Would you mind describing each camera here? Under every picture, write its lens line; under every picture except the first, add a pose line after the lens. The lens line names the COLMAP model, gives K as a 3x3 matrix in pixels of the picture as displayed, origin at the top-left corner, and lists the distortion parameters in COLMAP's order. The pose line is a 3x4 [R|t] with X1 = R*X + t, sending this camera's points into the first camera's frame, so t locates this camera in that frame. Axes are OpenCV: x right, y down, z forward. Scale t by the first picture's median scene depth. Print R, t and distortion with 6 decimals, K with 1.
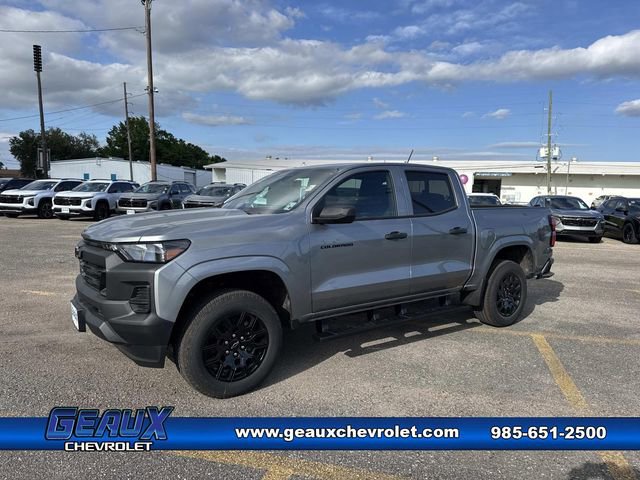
lens RADIAL K [[460.1, 0, 323.7], [0, 460.1, 239.7], [0, 0, 1]] dist [0.016199, -0.029440]
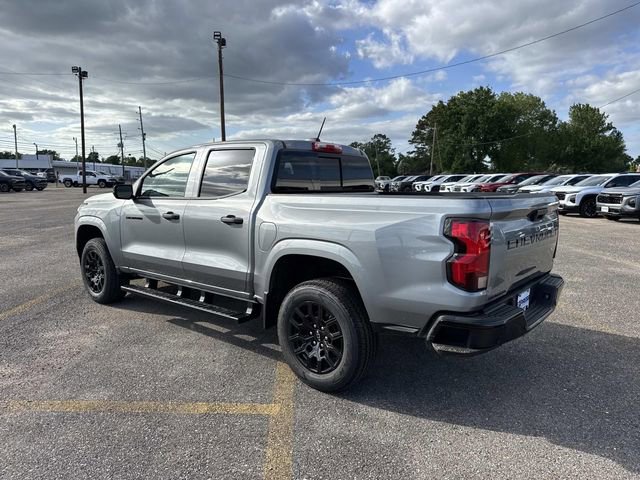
lens RADIAL K [[473.5, 0, 318.7], [0, 473.5, 238.6], [0, 0, 1]] dist [0.023558, -0.034834]
pose [[0.231520, 0.097750, -0.967907, 0.143730], [-0.101456, 0.991940, 0.075909, -0.008175], [0.967525, 0.080625, 0.239571, 0.122133]]
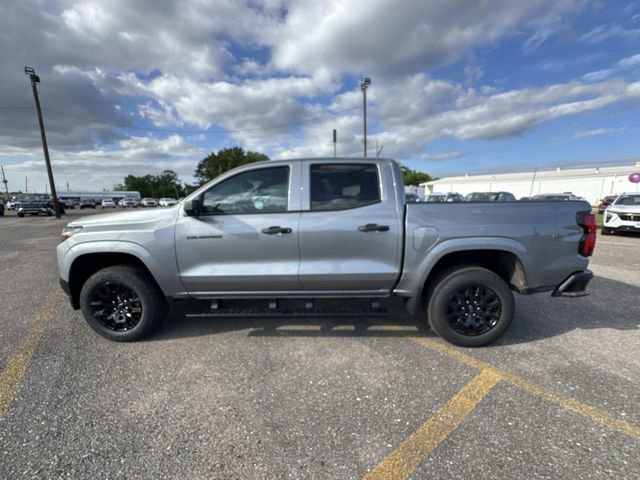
lens RADIAL K [[265.4, 0, 317.8], [0, 265.4, 236.2], [0, 0, 1]] dist [-0.010999, 0.003888]
pose [[0.798480, 0.052773, -0.599703, 0.066070], [-0.037408, 0.998575, 0.038066, -0.002454], [0.600857, -0.007961, 0.799317, 0.067664]]
